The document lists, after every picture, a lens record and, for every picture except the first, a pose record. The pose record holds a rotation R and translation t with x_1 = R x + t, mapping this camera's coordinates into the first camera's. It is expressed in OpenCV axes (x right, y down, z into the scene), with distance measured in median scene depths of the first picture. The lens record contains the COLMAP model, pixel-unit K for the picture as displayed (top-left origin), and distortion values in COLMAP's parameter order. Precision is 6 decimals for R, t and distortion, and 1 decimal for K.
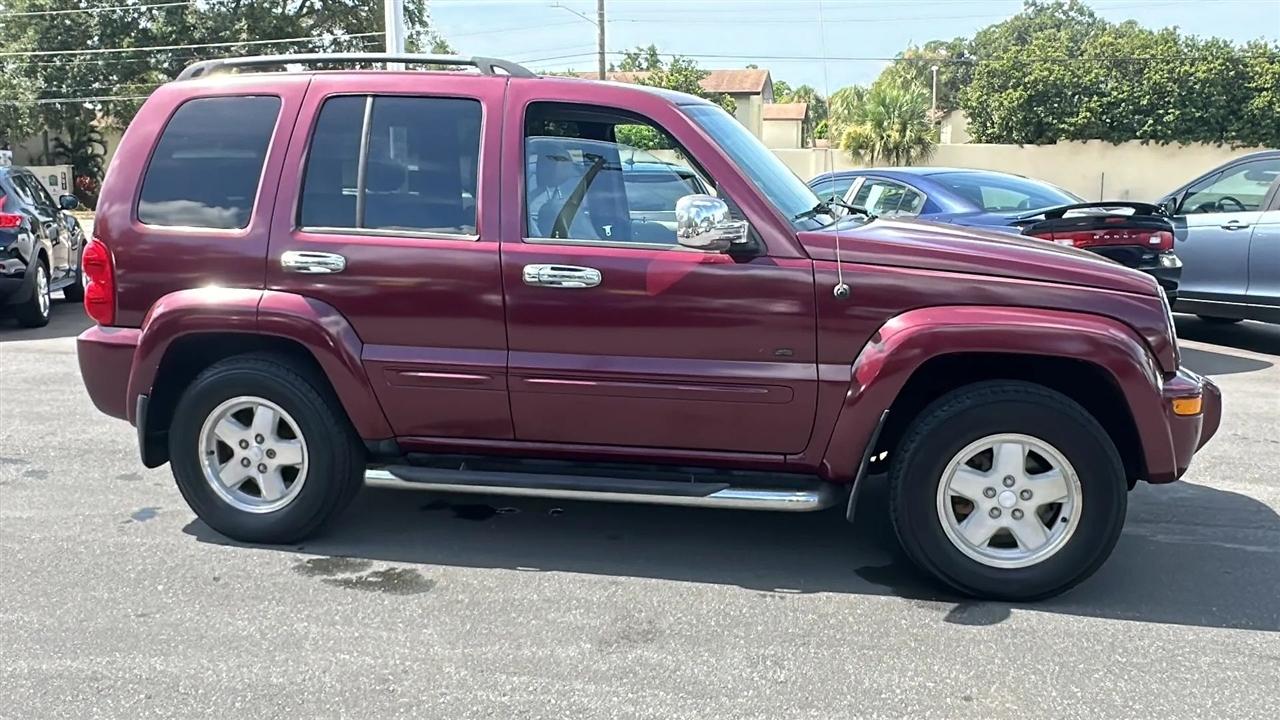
lens RADIAL K [[1086.5, 0, 640.0], [0, 1086.5, 360.0], [0, 0, 1]] dist [0.000336, -0.007529]
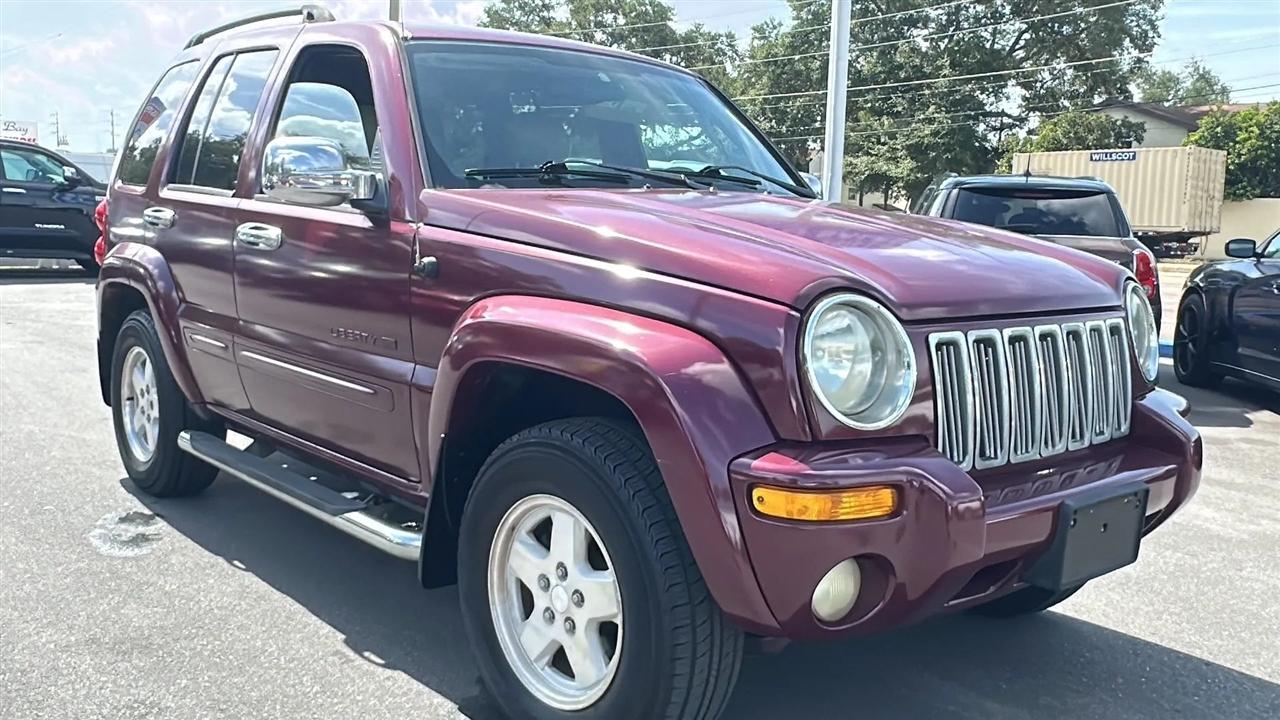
lens RADIAL K [[1137.7, 0, 640.0], [0, 1137.7, 360.0], [0, 0, 1]] dist [0.005177, -0.004095]
pose [[0.791991, 0.106415, -0.601187, 0.667581], [-0.135212, 0.990813, -0.002744, -0.015449], [0.595372, 0.083461, 0.799104, 0.410682]]
